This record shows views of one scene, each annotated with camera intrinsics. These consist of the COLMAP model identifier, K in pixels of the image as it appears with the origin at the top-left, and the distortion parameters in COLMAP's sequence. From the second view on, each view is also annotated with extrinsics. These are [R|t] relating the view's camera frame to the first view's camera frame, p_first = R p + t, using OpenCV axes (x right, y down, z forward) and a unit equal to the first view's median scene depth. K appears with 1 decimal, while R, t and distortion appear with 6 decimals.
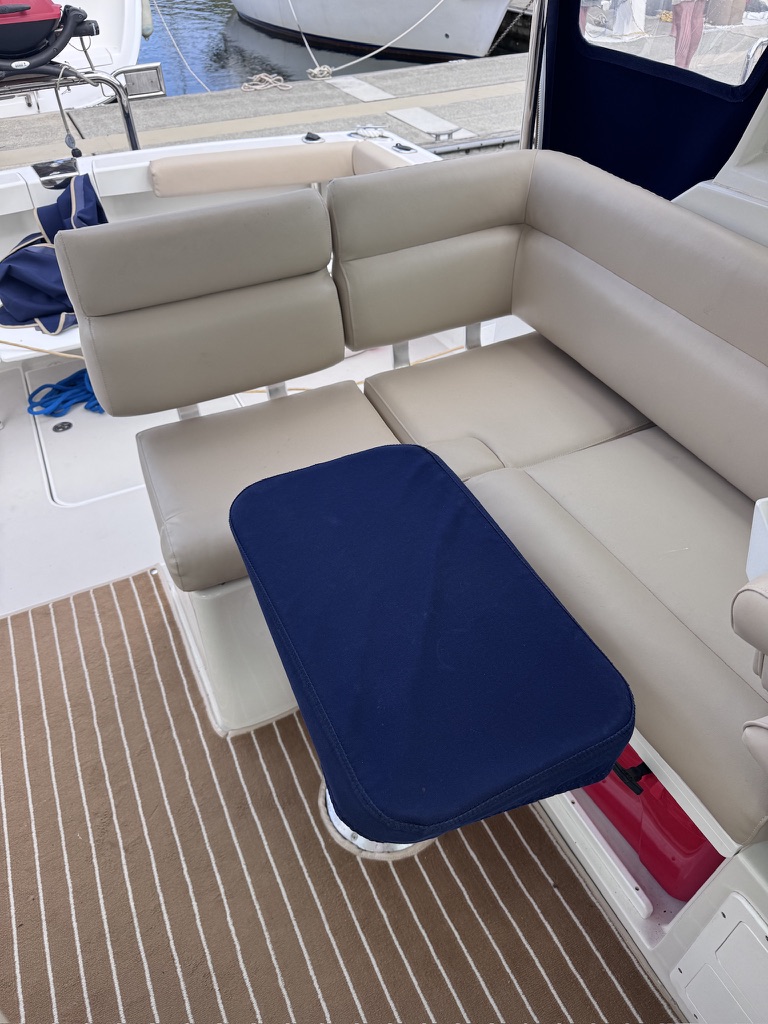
lens RADIAL K [[739.0, 0, 379.9], [0, 739.0, 507.7], [0, 0, 1]] dist [0.014519, -0.022097]
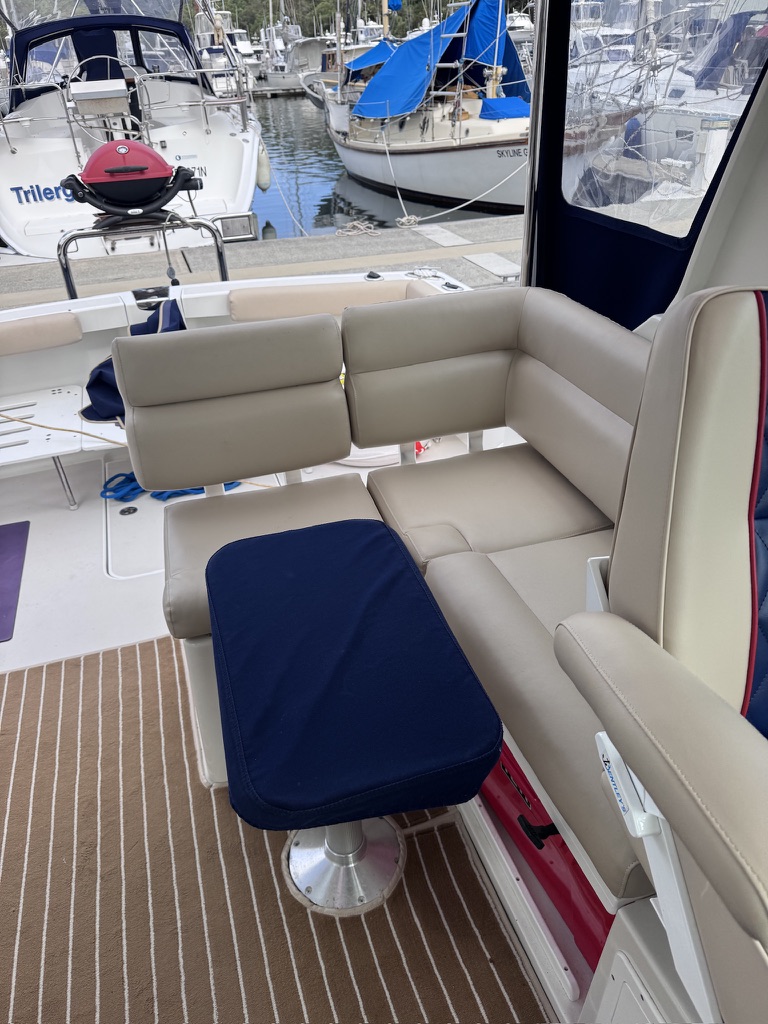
lens RADIAL K [[739.0, 0, 379.7], [0, 739.0, 507.5], [0, 0, 1]] dist [0.014519, -0.022097]
pose [[0.991281, 0.060245, -0.117186, 0.150108], [-0.078399, 0.984470, -0.157071, 0.061001], [0.105904, 0.164889, 0.980610, -0.111245]]
